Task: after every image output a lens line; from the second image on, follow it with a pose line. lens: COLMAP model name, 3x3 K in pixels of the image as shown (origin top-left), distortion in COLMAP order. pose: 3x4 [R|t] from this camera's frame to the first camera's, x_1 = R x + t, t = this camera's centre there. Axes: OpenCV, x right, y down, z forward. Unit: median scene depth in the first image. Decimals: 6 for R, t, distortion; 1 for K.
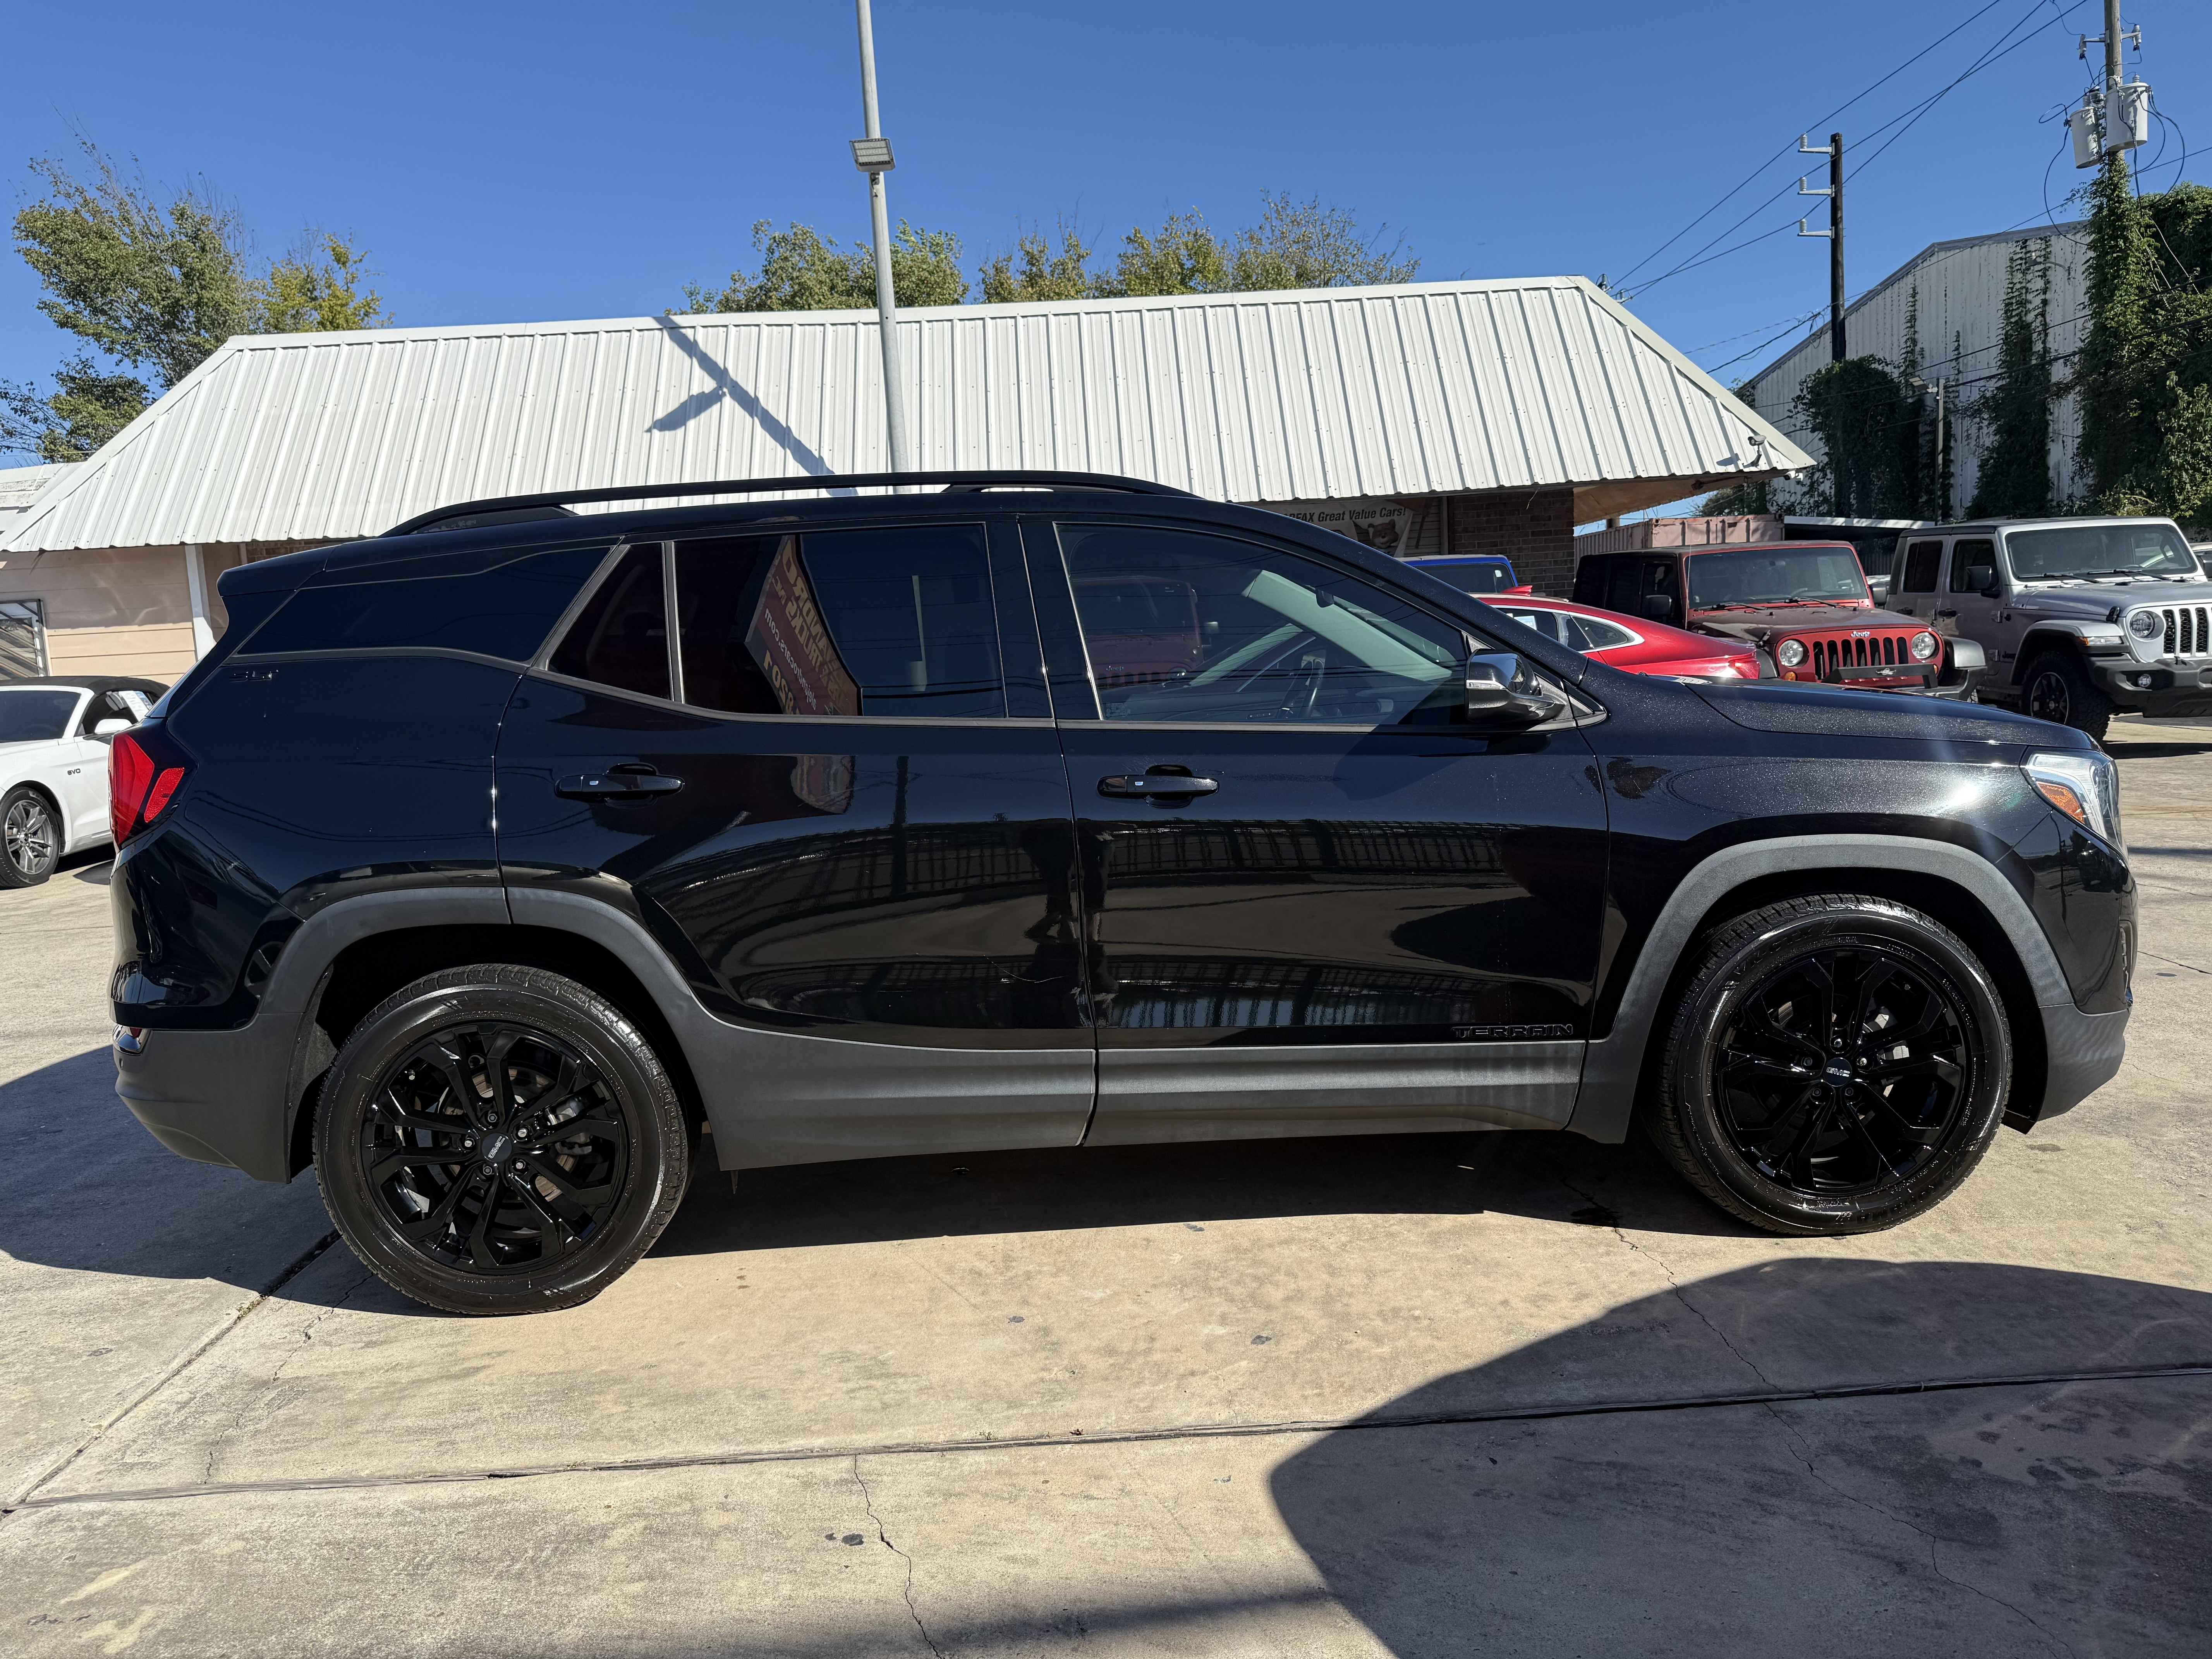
lens RADIAL K [[1572.1, 0, 1109.8], [0, 1572.1, 830.8], [0, 0, 1]] dist [0.023638, -0.036914]
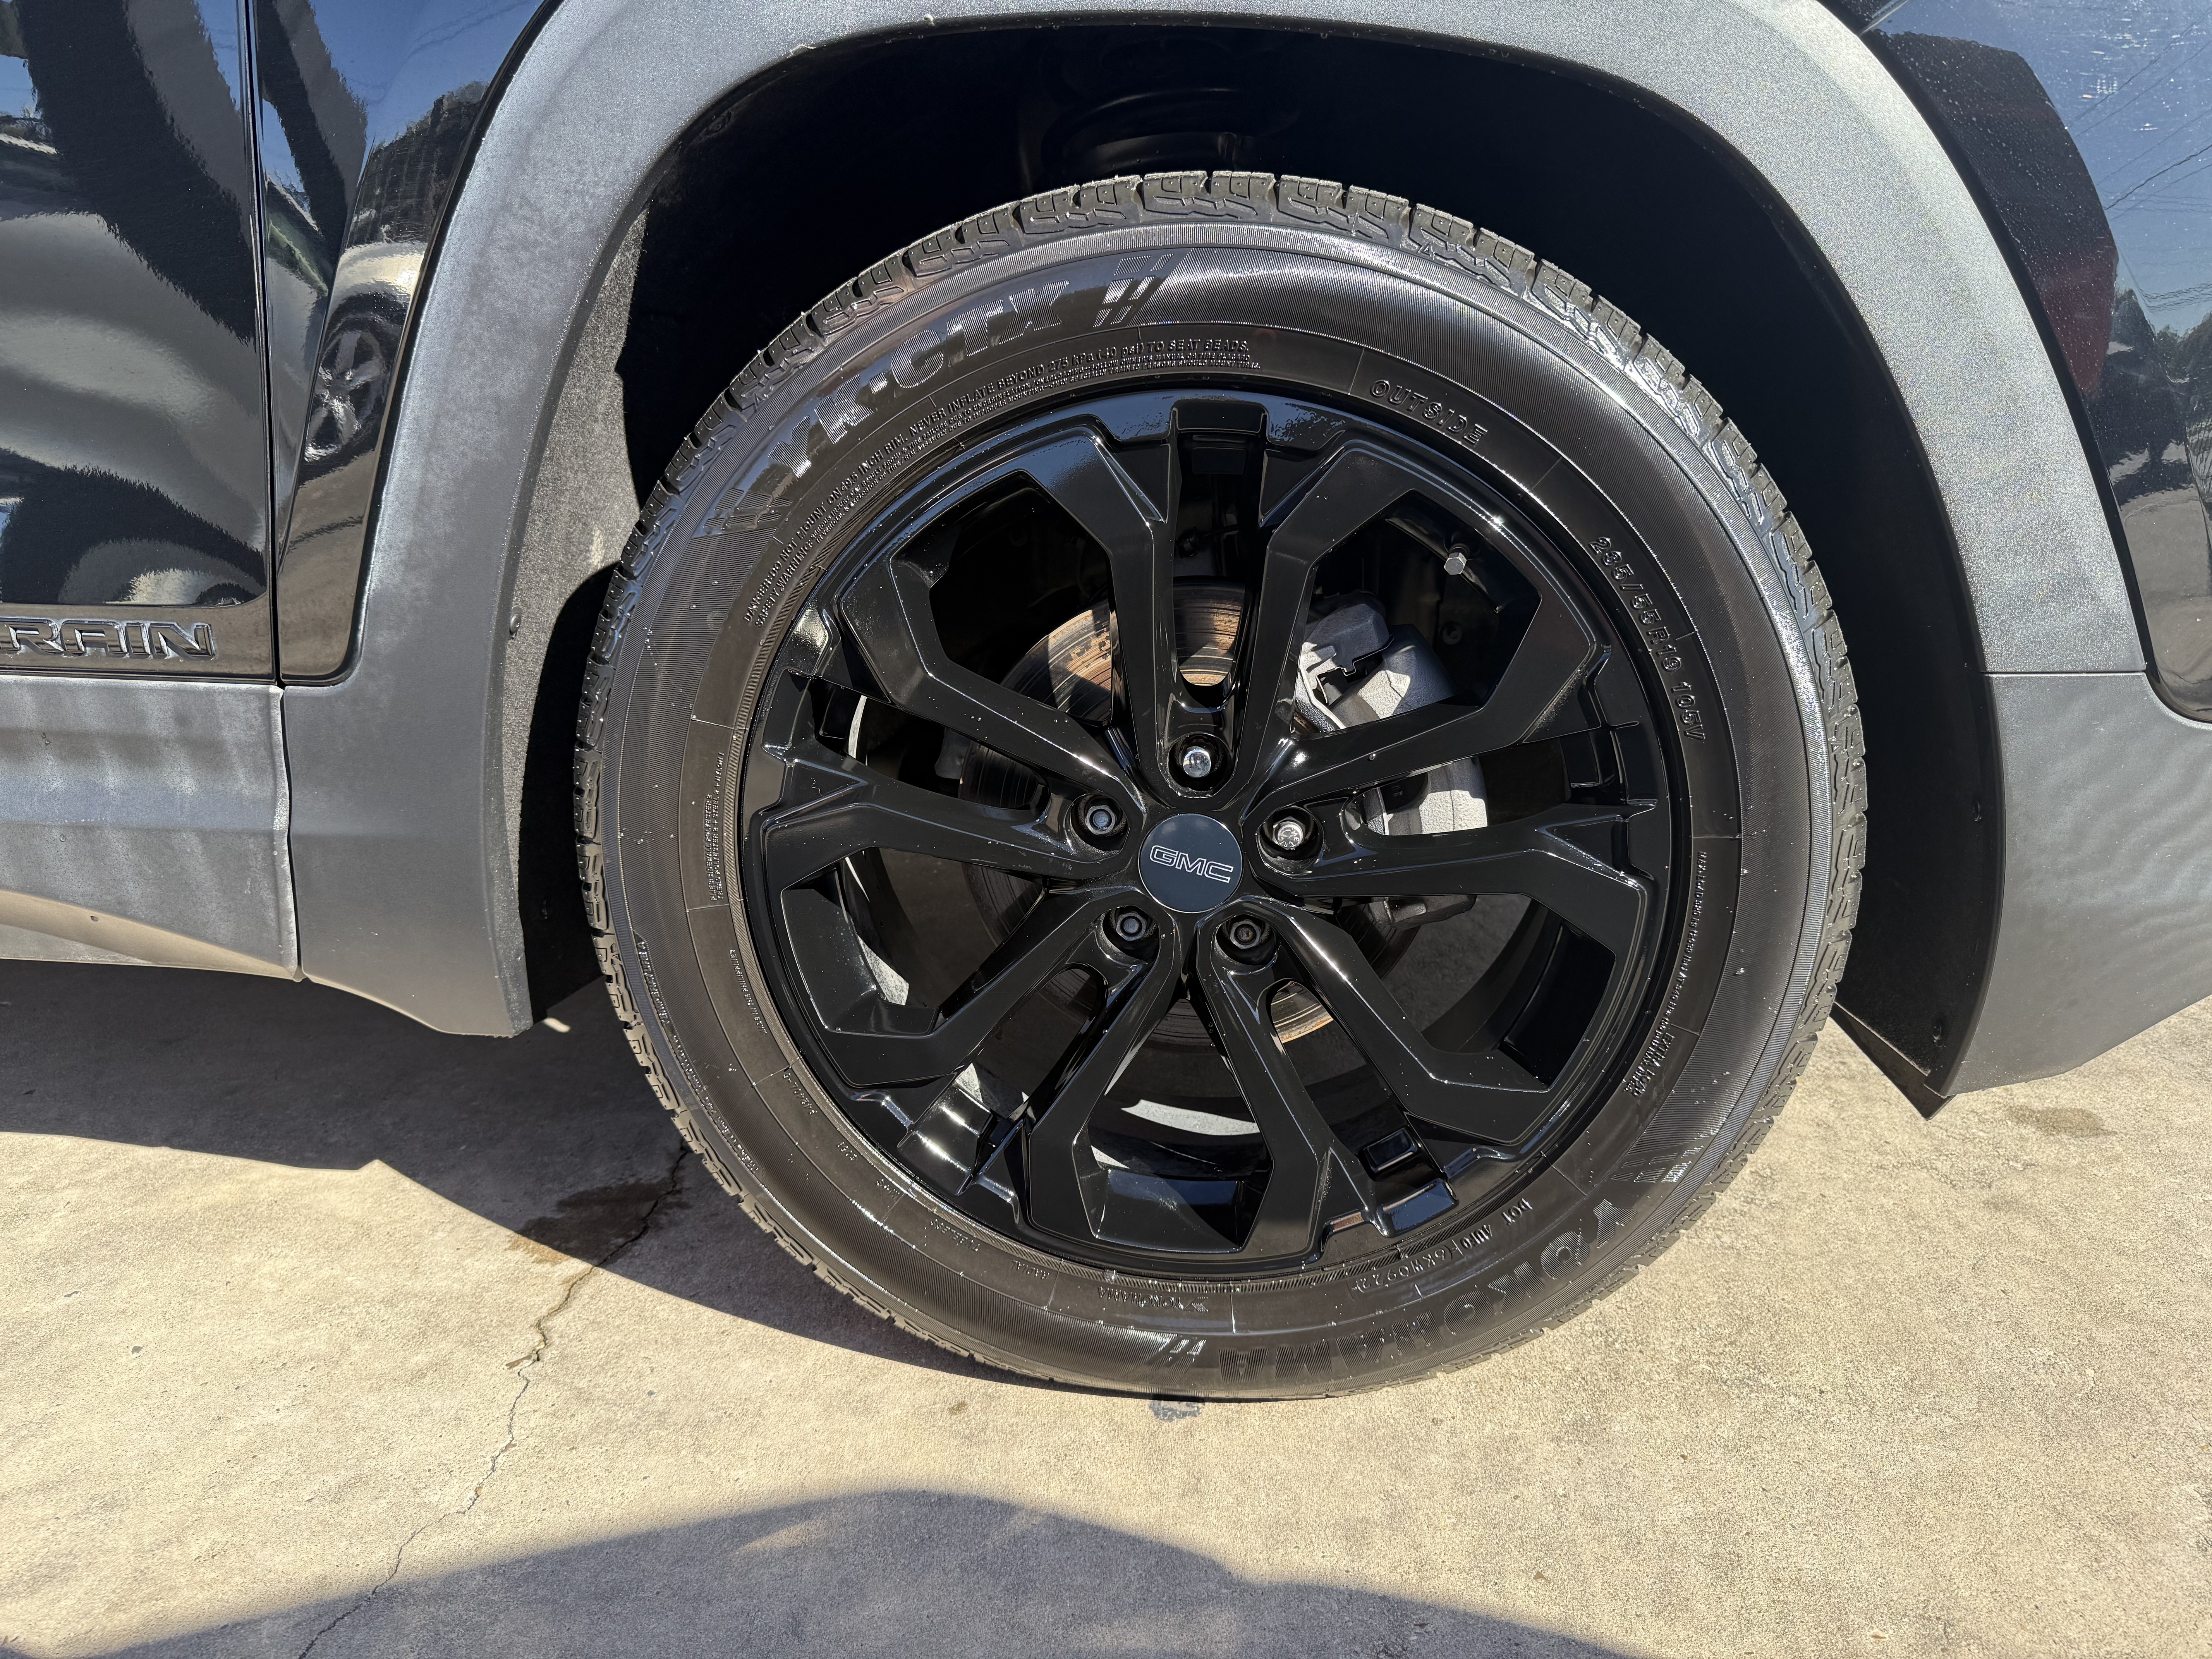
lens RADIAL K [[1572.1, 0, 1100.5], [0, 1572.1, 840.9], [0, 0, 1]] dist [0.023638, -0.036914]
pose [[0.991043, 0.077455, -0.108785, 0.145331], [-0.059340, 0.985191, 0.160863, 0.032174], [0.119633, -0.152967, 0.980963, 0.222379]]
